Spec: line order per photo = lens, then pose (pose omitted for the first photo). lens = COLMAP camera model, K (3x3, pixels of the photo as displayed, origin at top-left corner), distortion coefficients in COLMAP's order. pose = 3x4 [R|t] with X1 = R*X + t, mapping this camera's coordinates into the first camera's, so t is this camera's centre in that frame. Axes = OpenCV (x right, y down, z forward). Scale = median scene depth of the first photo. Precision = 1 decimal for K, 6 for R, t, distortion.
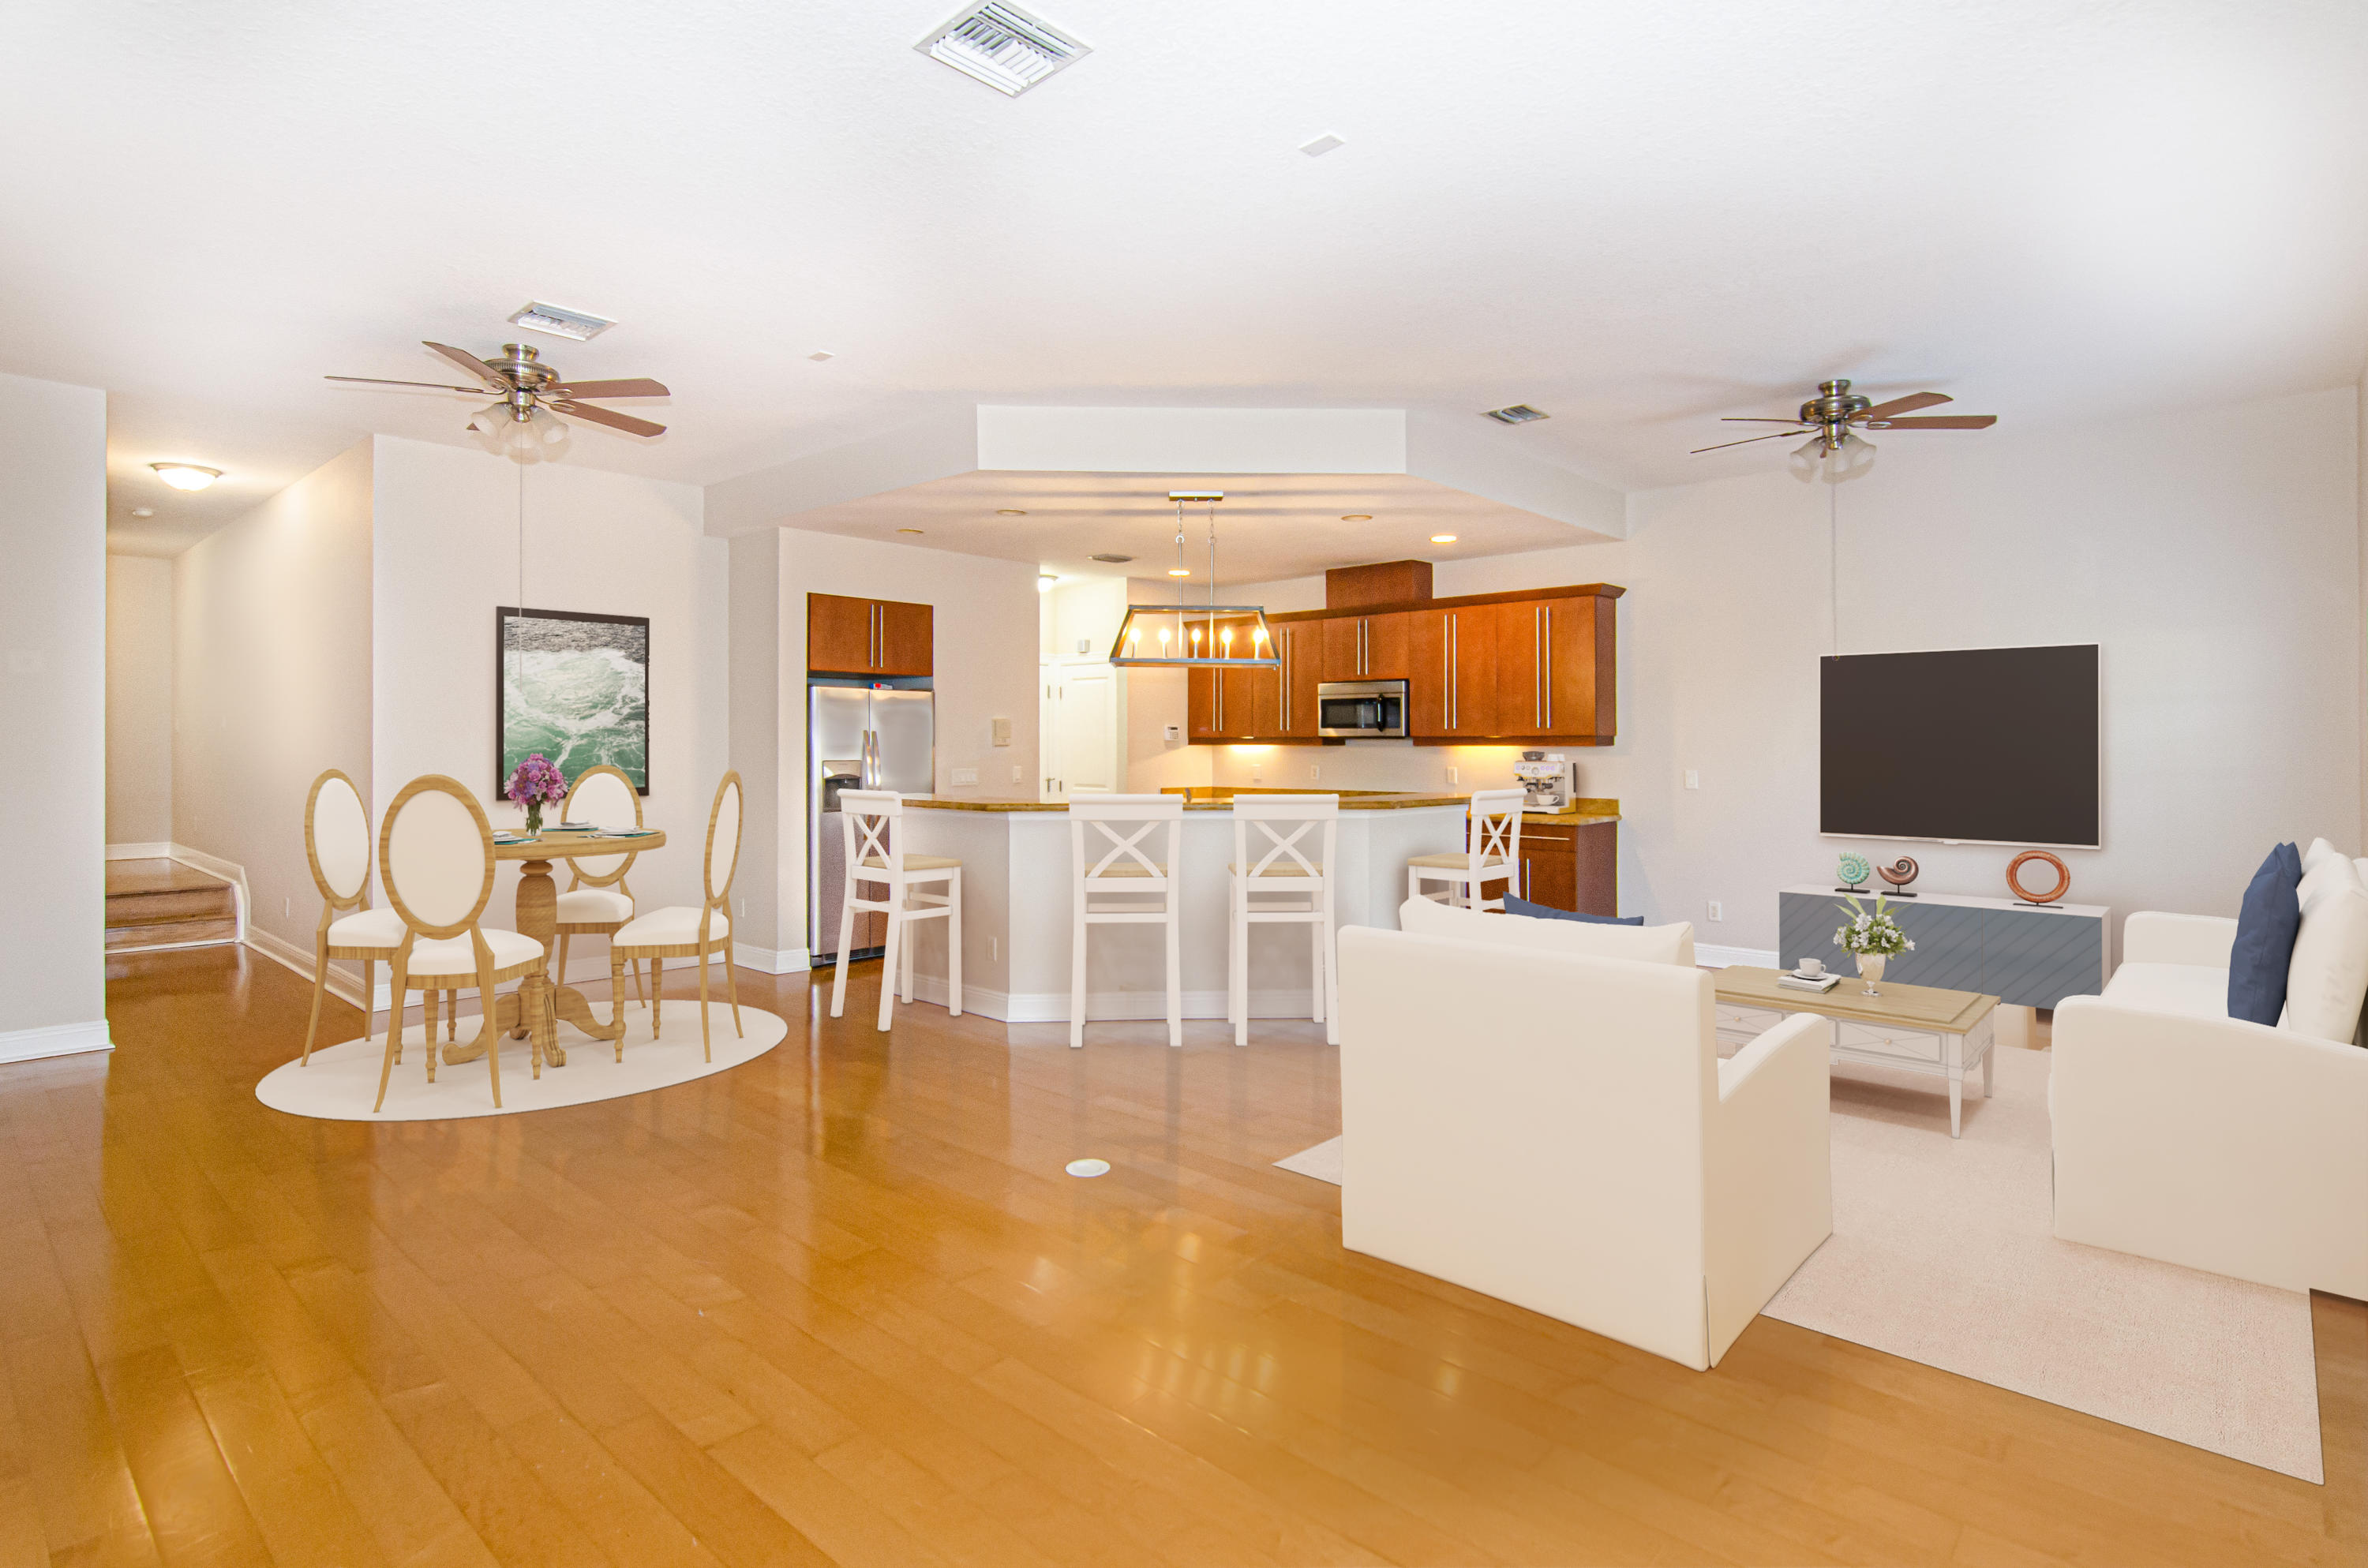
lens RADIAL K [[1156.5, 0, 1220.5], [0, 1156.5, 780.6], [0, 0, 1]] dist [-0.001897, 0.000319]
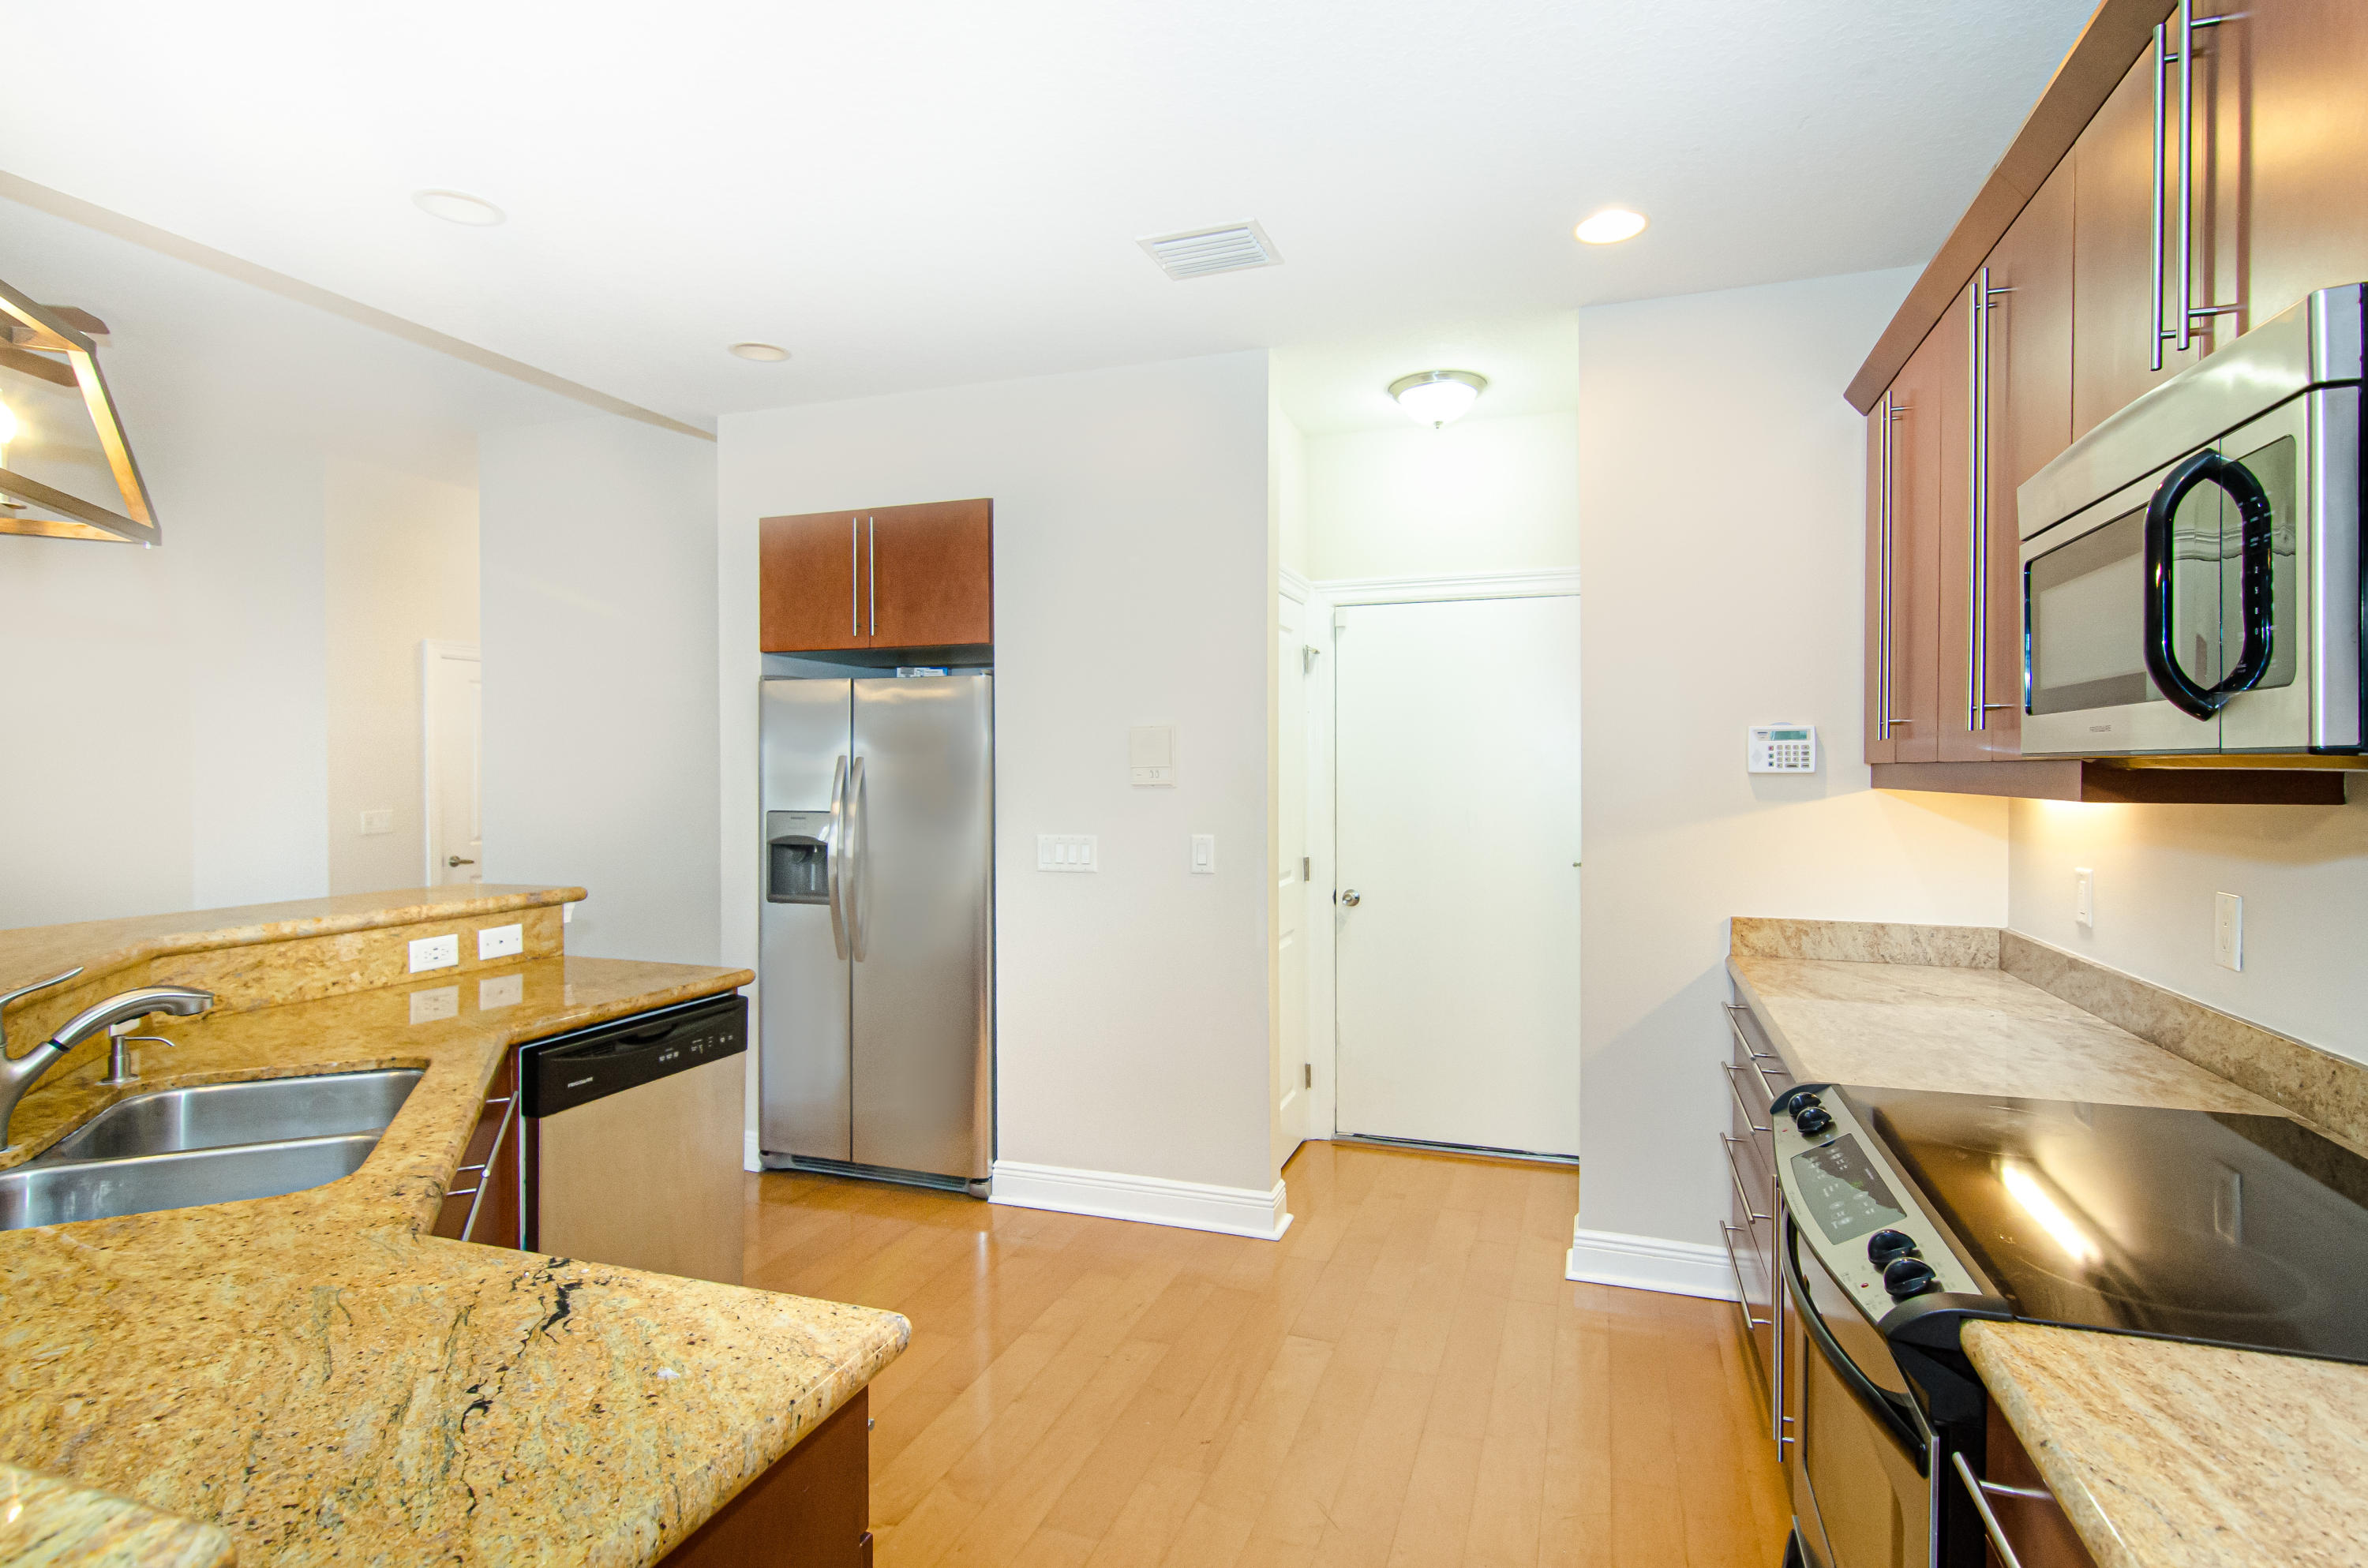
lens RADIAL K [[1176.0, 0, 1233.3], [0, 1176.0, 788.0], [0, 0, 1]] dist [0.001429, -0.000092]
pose [[0.418797, 0.007500, -0.908049, 0.227319], [-0.025178, 0.999677, -0.003356, -0.029092], [0.907731, 0.024268, 0.418851, 0.830360]]
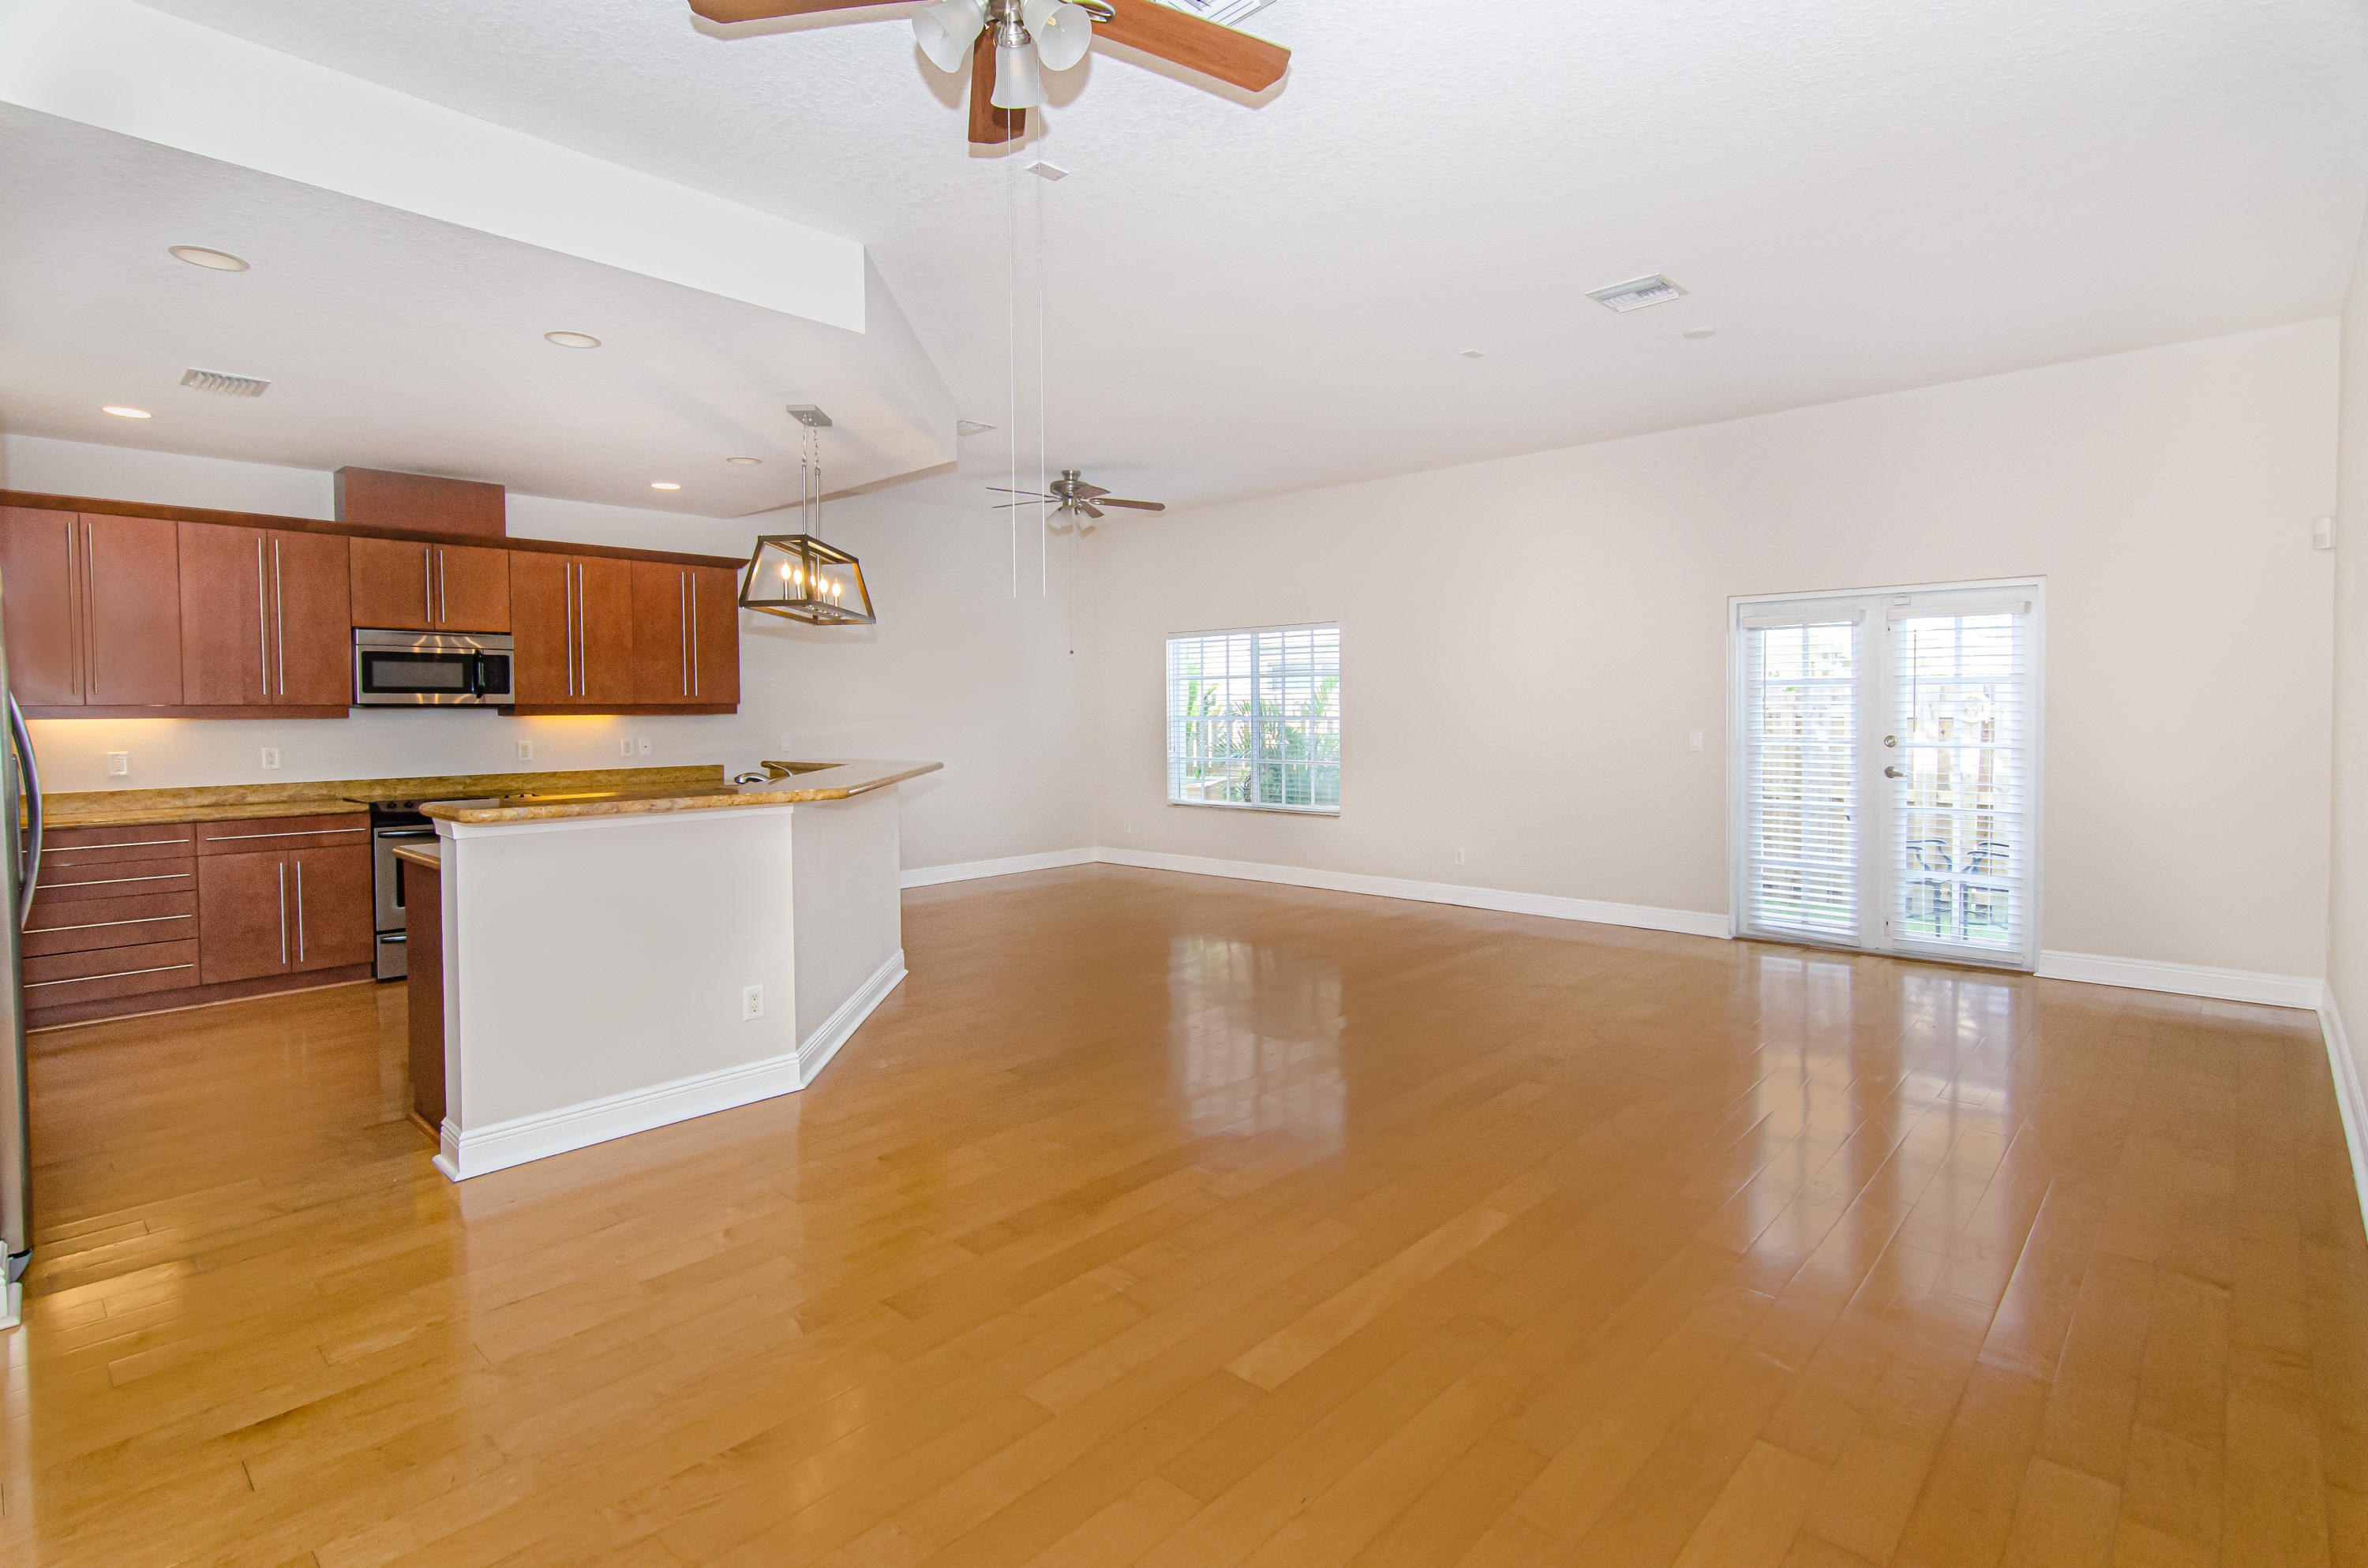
lens RADIAL K [[1152.5, 0, 1116.6], [0, 1152.5, 751.6], [0, 0, 1]] dist [-0.001927, -0.000219]
pose [[0.060907, -0.036893, 0.997461, -0.610546], [0.040906, 0.998569, 0.034436, -0.014962], [-0.997305, 0.038705, 0.062329, 0.520542]]
